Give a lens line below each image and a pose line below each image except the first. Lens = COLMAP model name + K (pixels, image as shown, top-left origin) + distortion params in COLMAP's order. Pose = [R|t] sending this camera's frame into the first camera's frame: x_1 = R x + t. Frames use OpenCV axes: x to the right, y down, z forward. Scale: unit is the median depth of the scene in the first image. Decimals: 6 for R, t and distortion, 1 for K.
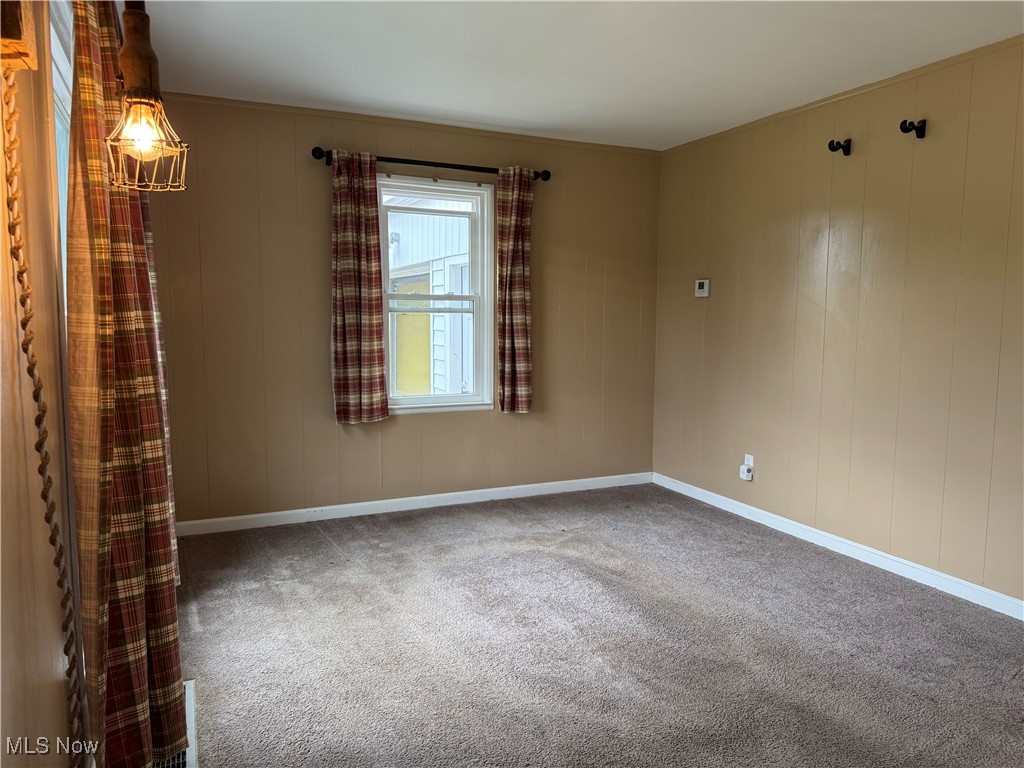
lens RADIAL K [[702.6, 0, 512.0], [0, 702.6, 384.0], [0, 0, 1]] dist [0.129251, -0.210727]
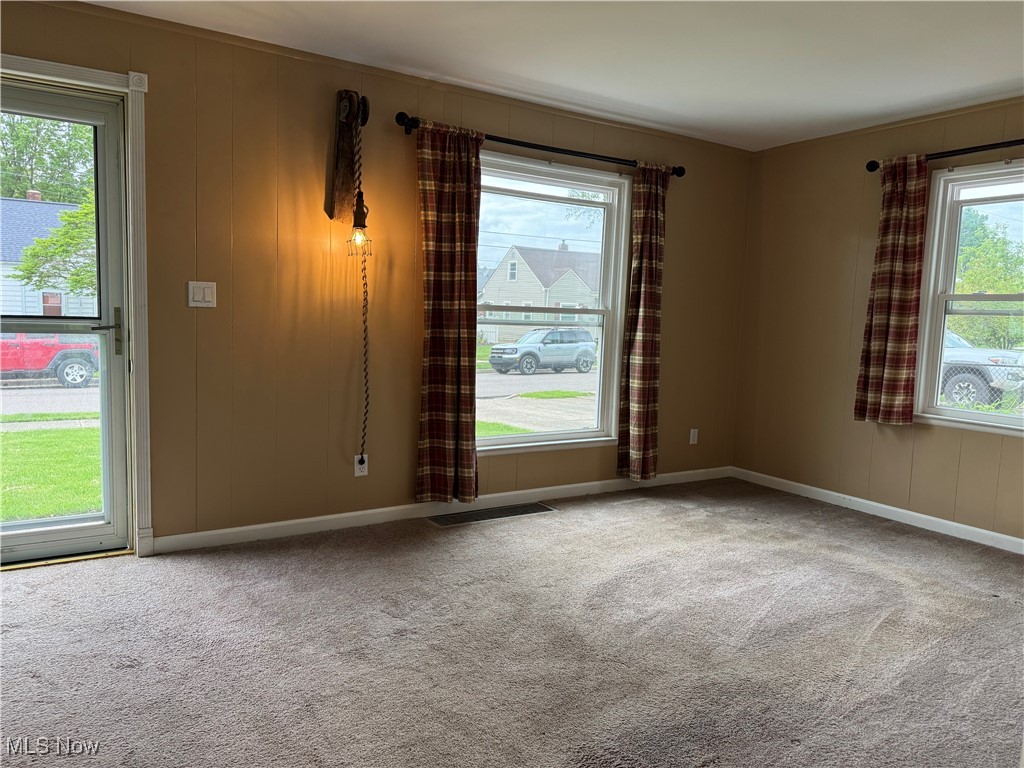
lens RADIAL K [[702.6, 0, 512.0], [0, 702.6, 384.0], [0, 0, 1]] dist [0.129251, -0.210727]
pose [[0.155392, 0.108074, -0.981923, 0.824441], [-0.120905, 0.988605, 0.089676, -0.032983], [0.980426, 0.104784, 0.166688, 0.360875]]
